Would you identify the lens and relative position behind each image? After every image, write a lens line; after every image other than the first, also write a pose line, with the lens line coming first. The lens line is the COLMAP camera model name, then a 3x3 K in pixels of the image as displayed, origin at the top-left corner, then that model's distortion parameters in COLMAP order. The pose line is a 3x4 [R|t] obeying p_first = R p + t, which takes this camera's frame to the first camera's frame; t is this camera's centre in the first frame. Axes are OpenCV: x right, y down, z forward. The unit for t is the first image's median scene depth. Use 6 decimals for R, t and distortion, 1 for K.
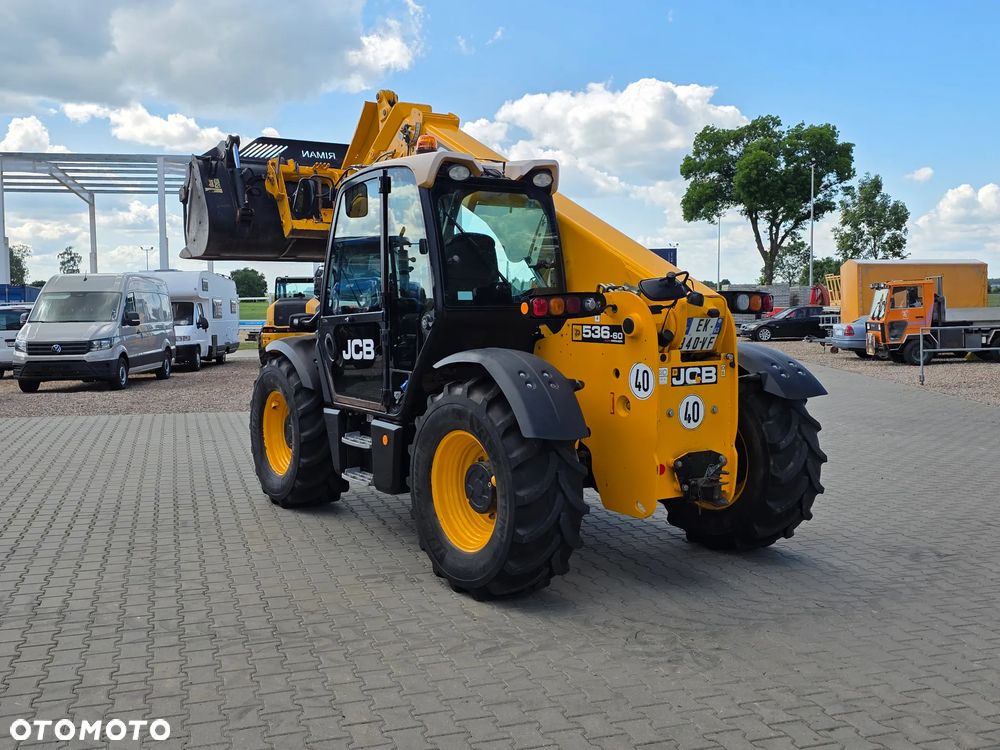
lens RADIAL K [[976.8, 0, 505.5], [0, 976.8, 369.5], [0, 0, 1]] dist [0.097920, -0.154629]
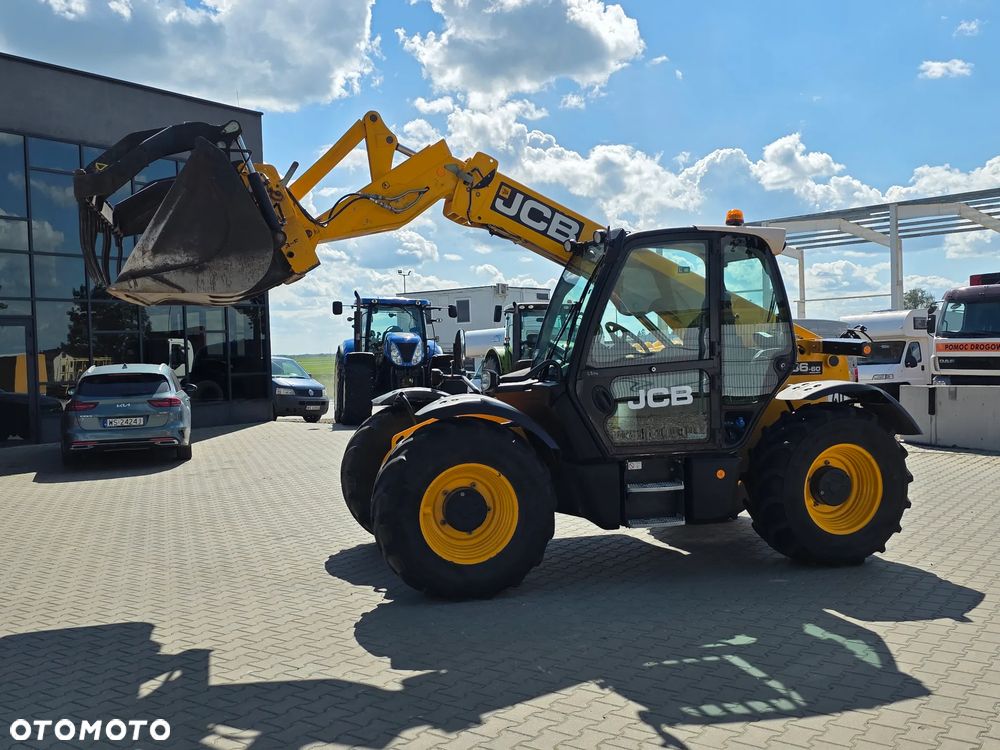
lens RADIAL K [[975.9, 0, 494.1], [0, 975.9, 371.6], [0, 0, 1]] dist [0.122161, -0.207182]
pose [[0.312693, -0.036774, 0.949142, -1.253072], [0.082380, 0.996535, 0.011470, -0.078238], [-0.946275, 0.074603, 0.314639, 0.879517]]
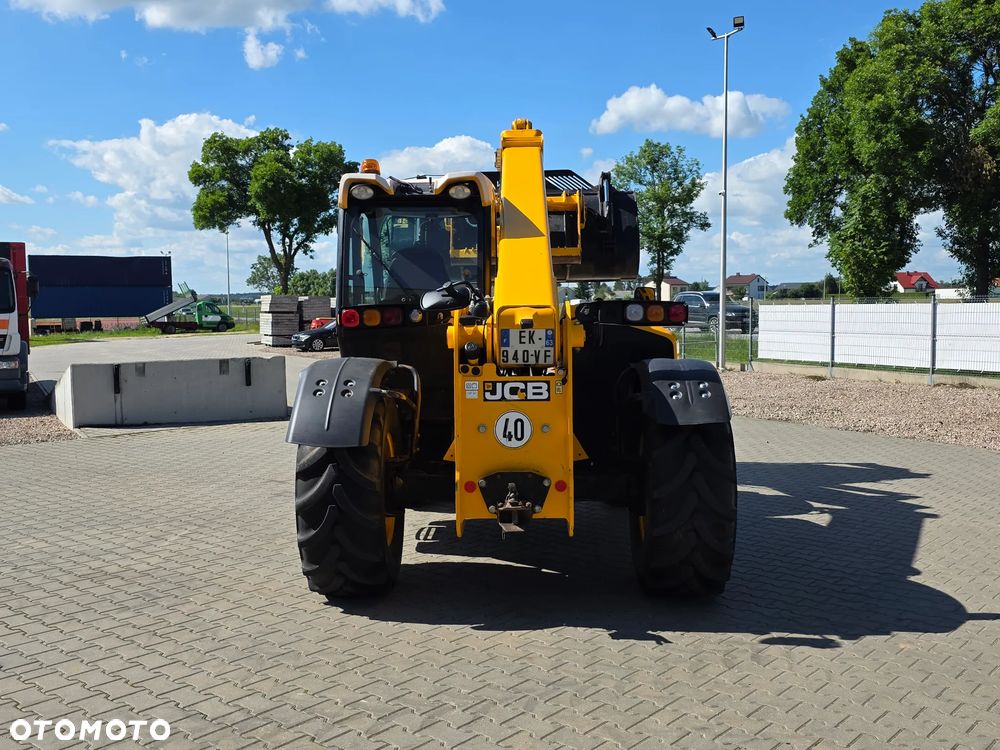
lens RADIAL K [[976.8, 0, 505.5], [0, 976.8, 369.5], [0, 0, 1]] dist [0.097920, -0.154629]
pose [[0.860298, -0.036072, 0.508513, -0.545698], [0.041640, 0.999133, 0.000428, -0.016015], [-0.508087, 0.020806, 0.861054, 0.185013]]
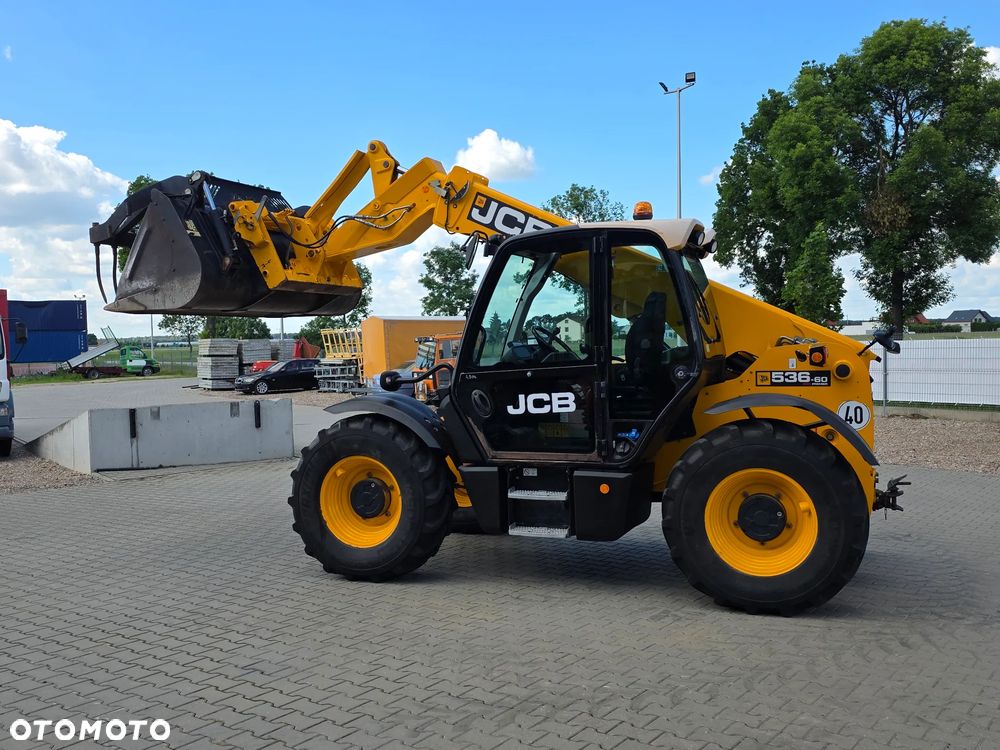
lens RADIAL K [[975.9, 0, 494.1], [0, 975.9, 371.6], [0, 0, 1]] dist [0.122161, -0.207182]
pose [[0.816609, -0.027536, 0.576535, -0.810409], [0.057891, 0.997732, -0.034344, -0.022698], [-0.574281, 0.061422, 0.816351, 0.210852]]
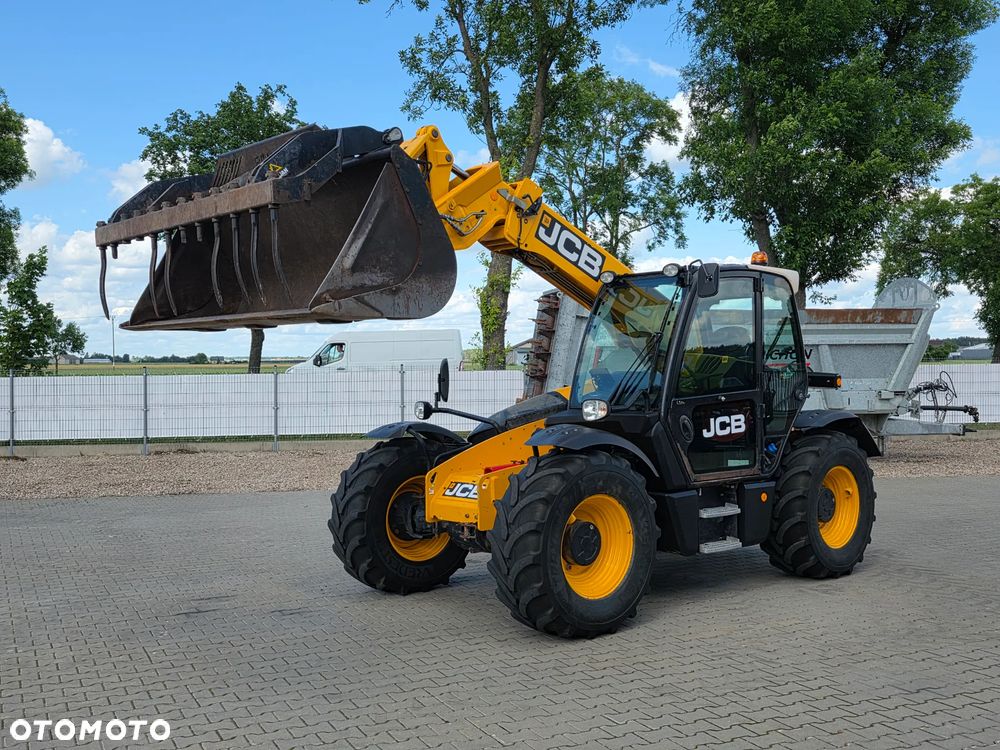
lens RADIAL K [[1037.1, 0, 503.8], [0, 1037.1, 372.2], [0, 0, 1]] dist [0.120764, -0.219102]
pose [[-0.126620, -0.001467, 0.991950, -1.339068], [0.083230, 0.996457, 0.012098, -0.120536], [-0.988453, 0.084092, -0.126049, 1.454658]]
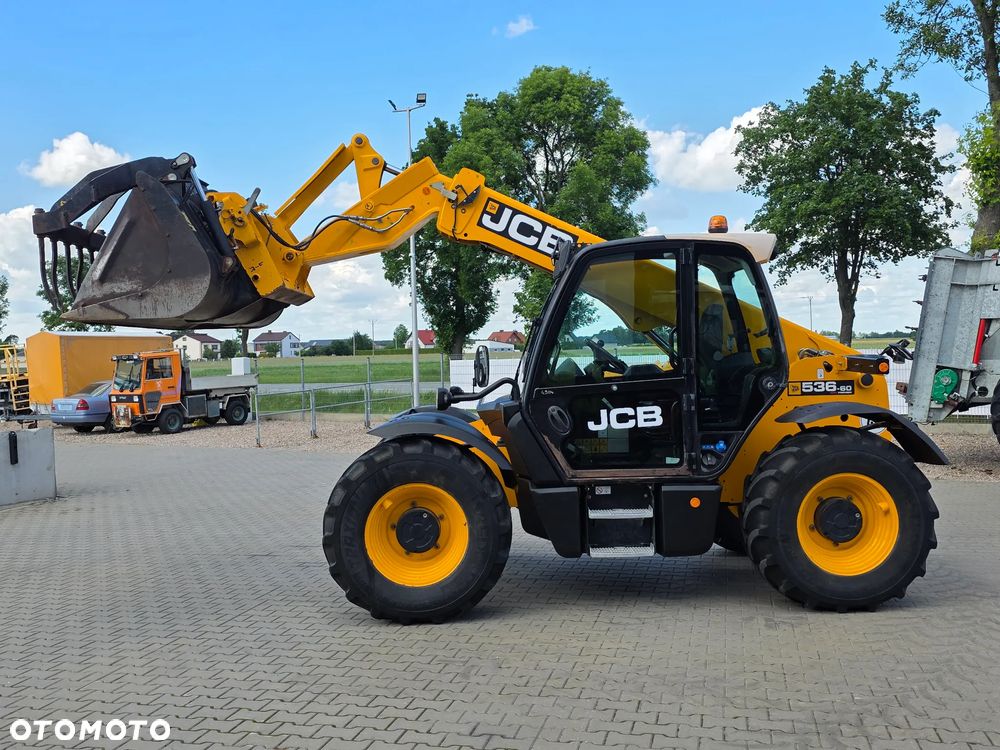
lens RADIAL K [[976.8, 0, 505.5], [0, 976.8, 369.5], [0, 0, 1]] dist [0.097920, -0.154629]
pose [[0.530093, -0.023298, 0.847619, -1.094492], [0.085771, 0.995969, -0.026264, -0.056496], [-0.843590, 0.086623, 0.529954, 0.606679]]
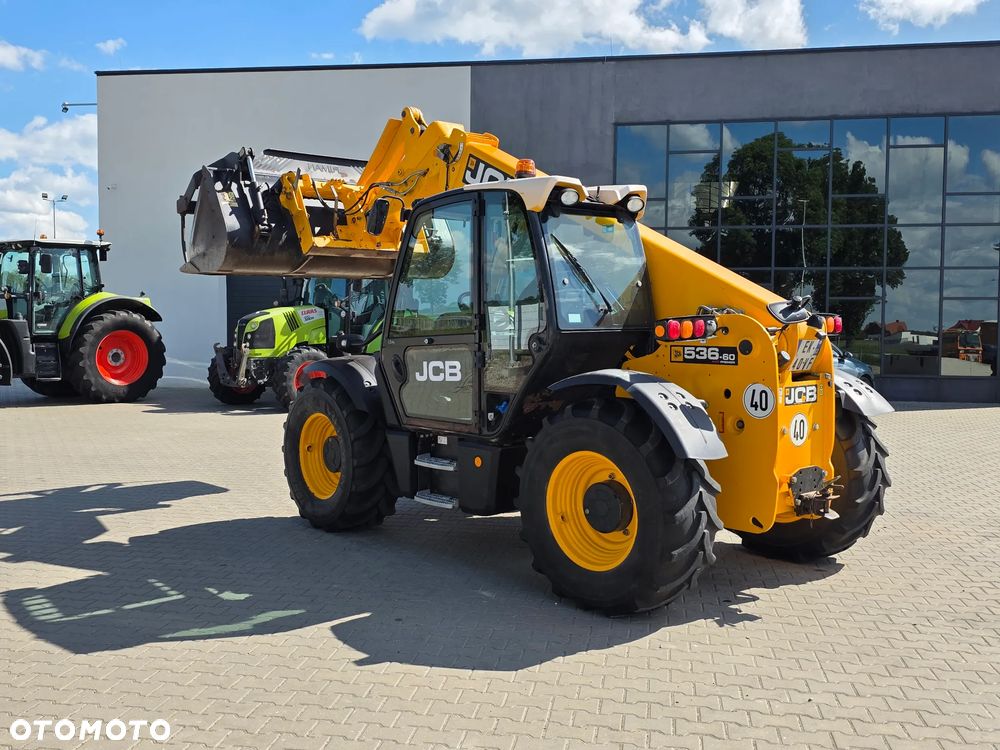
lens RADIAL K [[976.0, 0, 507.5], [0, 976.0, 380.2], [0, 0, 1]] dist [0.131246, -0.238084]
pose [[0.987741, -0.009309, 0.155825, -0.246962], [0.009830, 0.999948, -0.002575, -0.008508], [-0.155793, 0.004075, 0.987781, 0.009071]]
